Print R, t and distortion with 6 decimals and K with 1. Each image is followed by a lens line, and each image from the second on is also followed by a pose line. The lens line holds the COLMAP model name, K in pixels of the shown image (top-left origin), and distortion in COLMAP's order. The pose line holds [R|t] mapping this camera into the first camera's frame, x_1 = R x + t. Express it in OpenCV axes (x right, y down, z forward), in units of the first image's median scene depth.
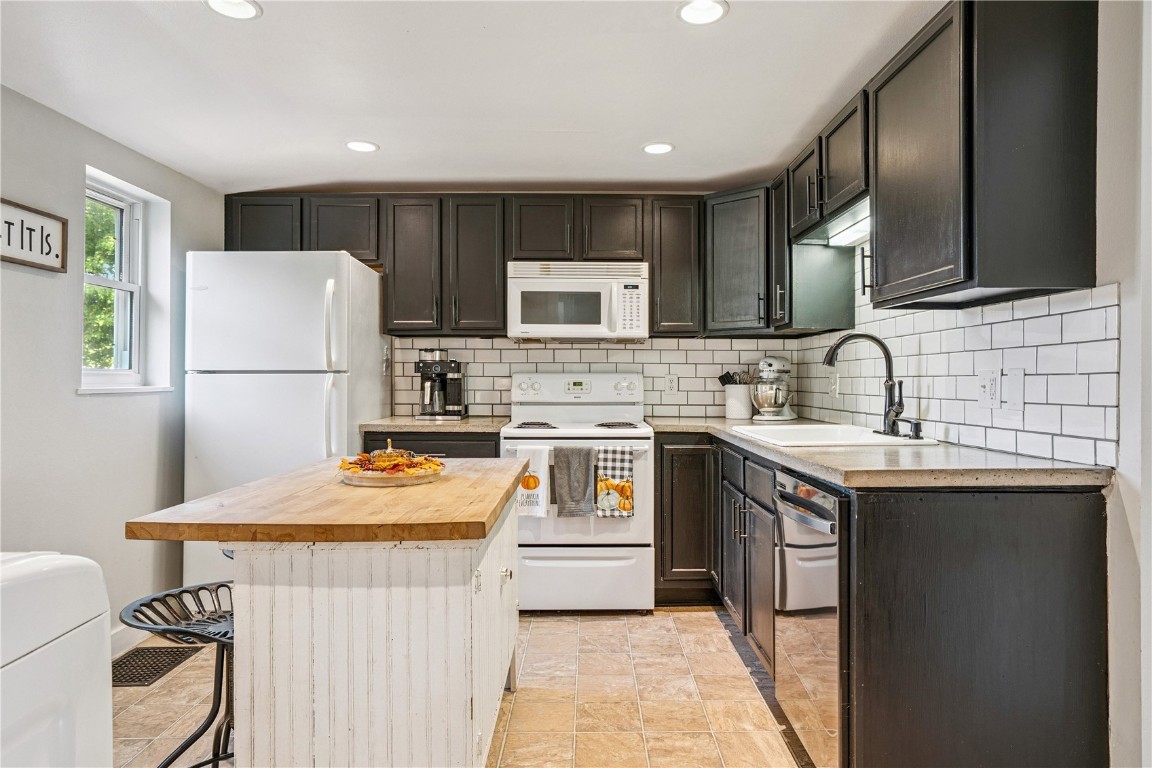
lens RADIAL K [[708.7, 0, 603.1], [0, 708.7, 403.8], [0, 0, 1]] dist [-0.033424, 0.042783]
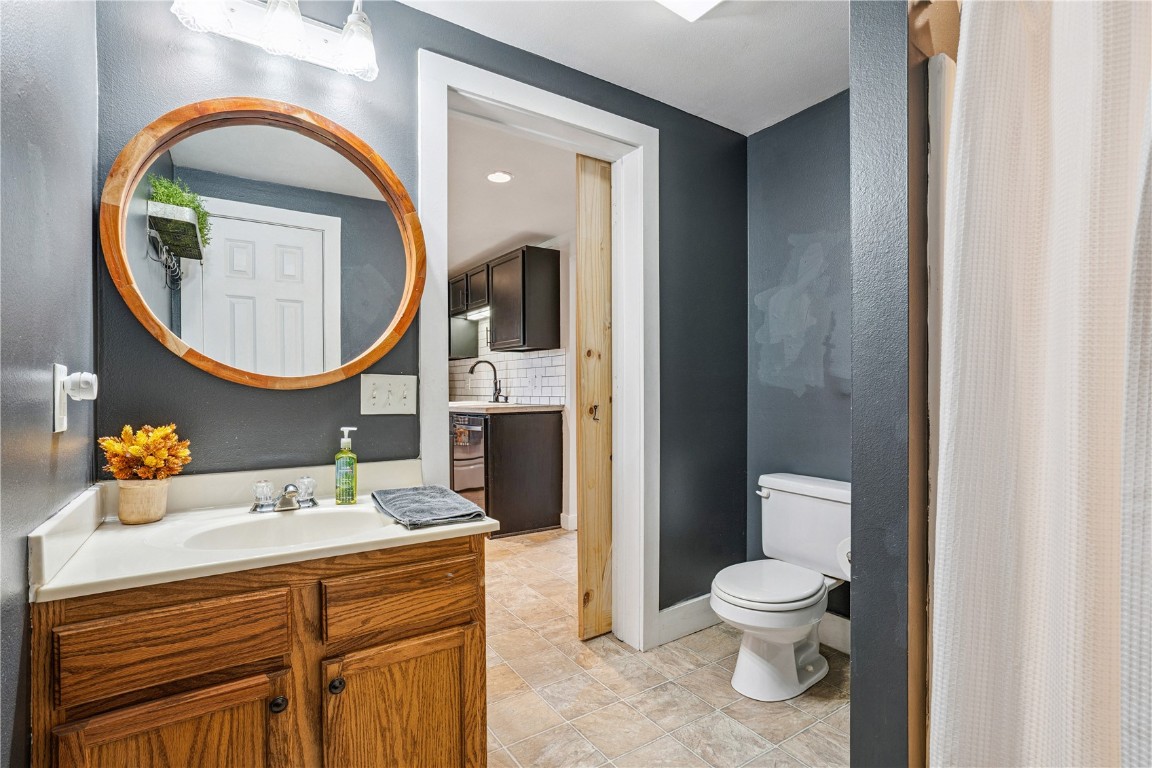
lens RADIAL K [[545.7, 0, 576.0], [0, 545.7, 384.0], [0, 0, 1]] dist [-0.060760, 0.030968]
pose [[0.845633, 0.008945, 0.533690, -0.266440], [0.016916, 0.998908, -0.043546, 0.049505], [-0.533497, 0.045851, 0.844558, -0.539684]]
